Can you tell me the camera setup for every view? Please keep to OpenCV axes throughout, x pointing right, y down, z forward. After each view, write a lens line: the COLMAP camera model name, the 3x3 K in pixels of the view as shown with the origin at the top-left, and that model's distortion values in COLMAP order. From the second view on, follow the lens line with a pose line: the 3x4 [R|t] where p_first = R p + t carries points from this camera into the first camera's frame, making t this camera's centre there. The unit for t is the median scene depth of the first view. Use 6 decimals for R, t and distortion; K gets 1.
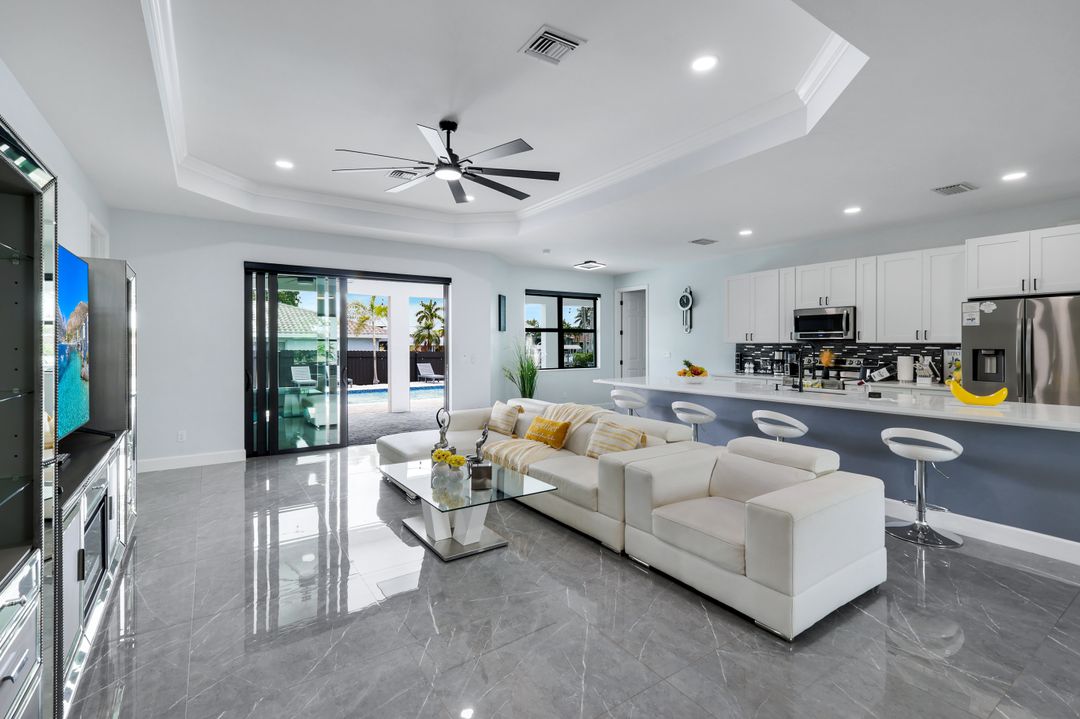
lens RADIAL K [[482.1, 0, 529.3], [0, 482.1, 343.0], [0, 0, 1]] dist [0.007899, -0.001137]
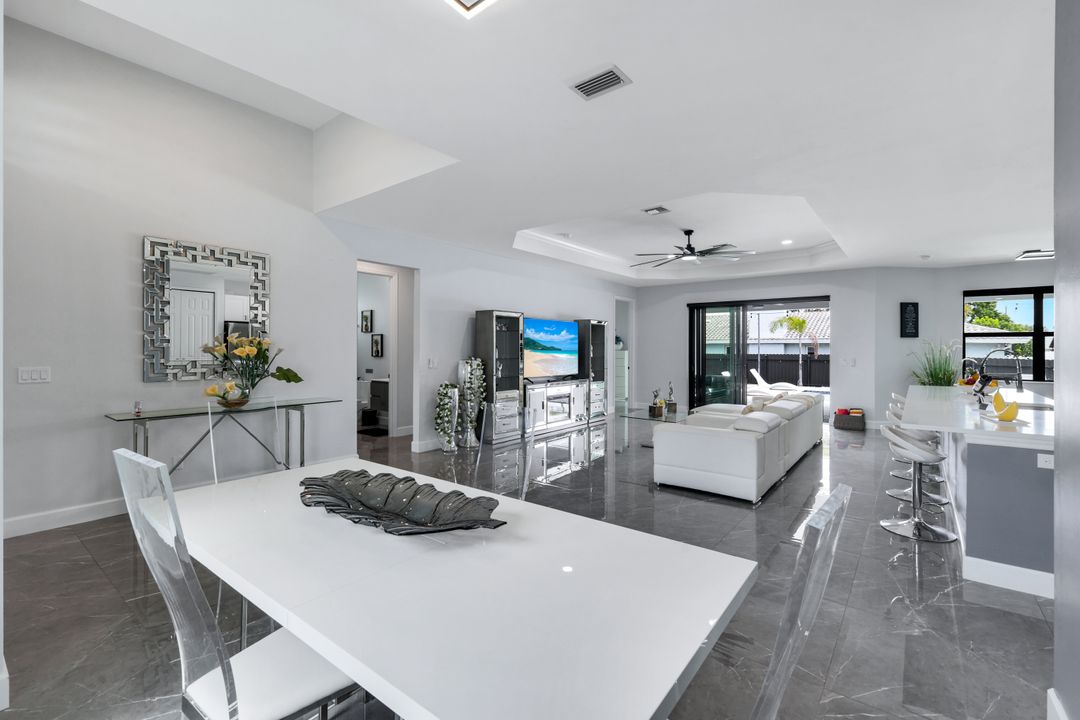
lens RADIAL K [[474.5, 0, 543.5], [0, 474.5, 345.9], [0, 0, 1]] dist [0.004922, 0.000916]
pose [[0.308785, -0.002264, -0.951129, 0.872535], [-0.002631, 0.999991, -0.003235, -0.001881], [0.951128, 0.003502, 0.308777, -0.060360]]
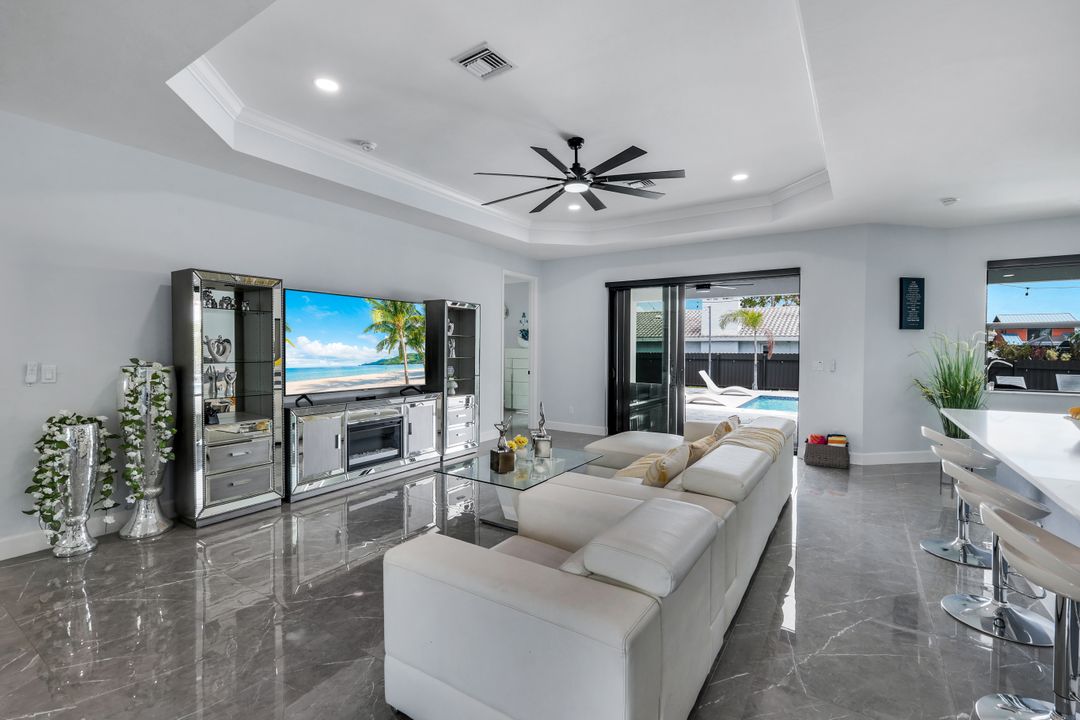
lens RADIAL K [[482.1, 0, 549.1], [0, 482.1, 351.8], [0, 0, 1]] dist [0.007899, -0.001137]
pose [[0.396416, 0.012413, -0.917987, 0.495121], [-0.004439, 0.999923, 0.011604, 0.002175], [0.918060, -0.000525, 0.396441, 0.326004]]
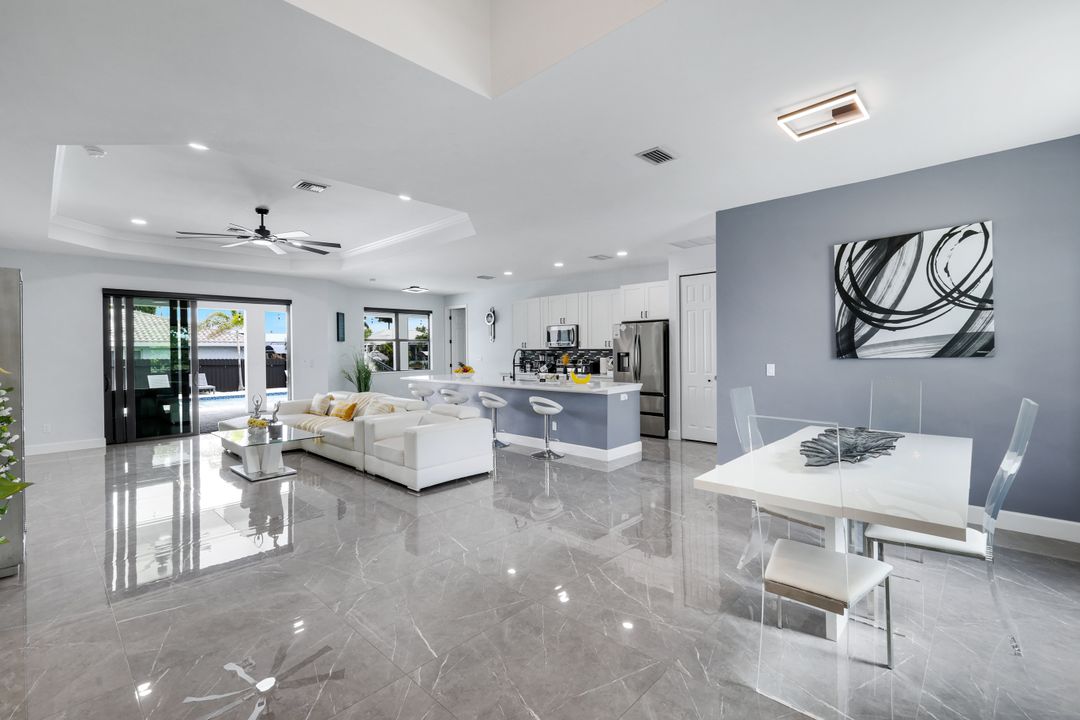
lens RADIAL K [[482.1, 0, 531.7], [0, 482.1, 349.3], [0, 0, 1]] dist [0.007899, -0.001137]
pose [[0.977661, -0.008290, 0.210024, 0.214714], [0.008187, 0.999966, 0.001361, -0.002596], [-0.210028, 0.000389, 0.977695, -0.427319]]
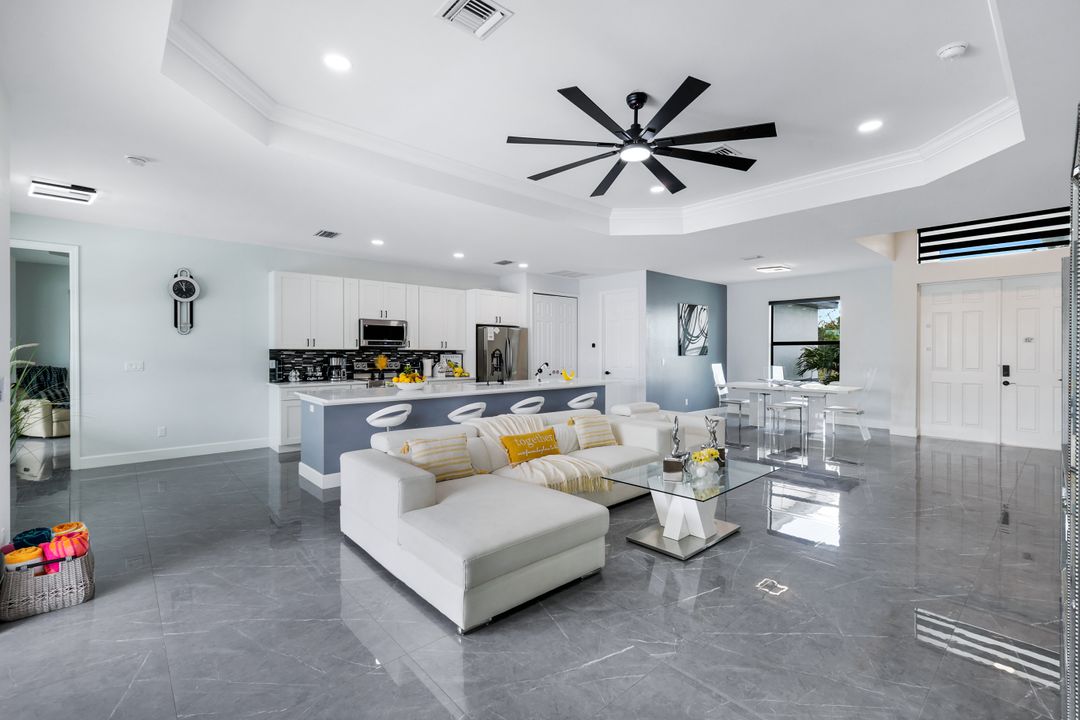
lens RADIAL K [[482.1, 0, 539.5], [0, 482.1, 354.4], [0, 0, 1]] dist [0.007899, -0.001137]
pose [[-0.142169, -0.004808, 0.989831, -0.631779], [-0.003495, 0.999984, 0.004355, 0.005194], [-0.989836, -0.002840, -0.142184, 0.809929]]
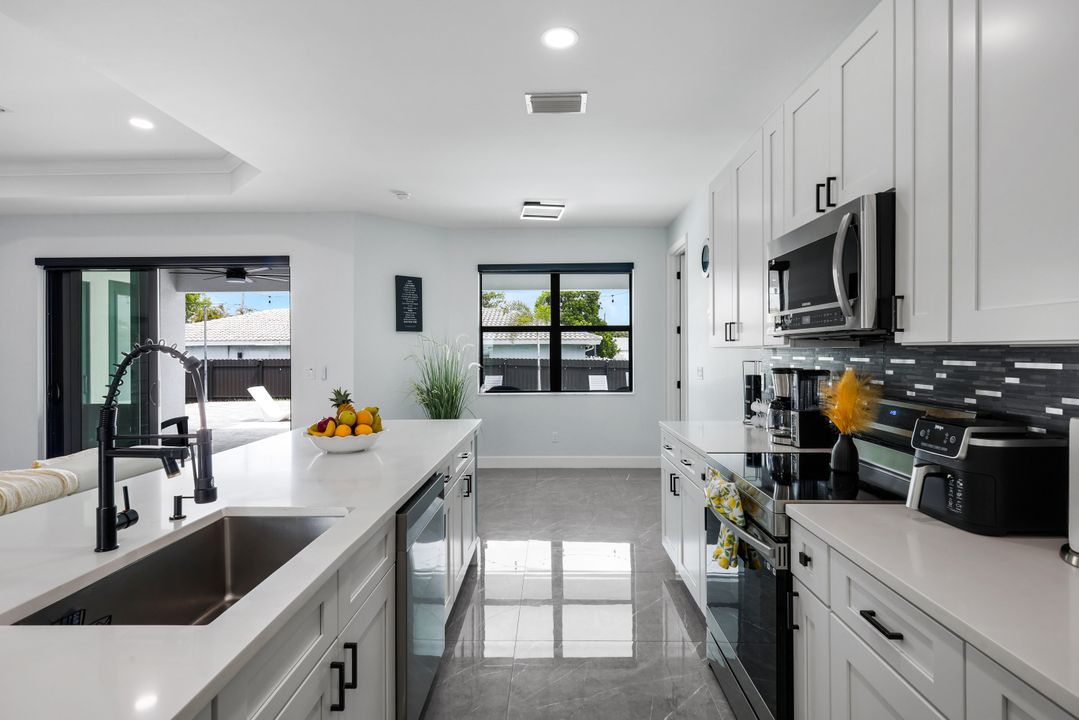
lens RADIAL K [[542.4, 0, 545.6], [0, 542.4, 356.7], [0, 0, 1]] dist [0.002956, -0.000177]
pose [[0.817285, 0.004474, -0.576216, 0.677778], [0.002636, 0.999930, 0.011503, 0.001382], [0.576227, -0.010920, 0.817216, 0.672837]]
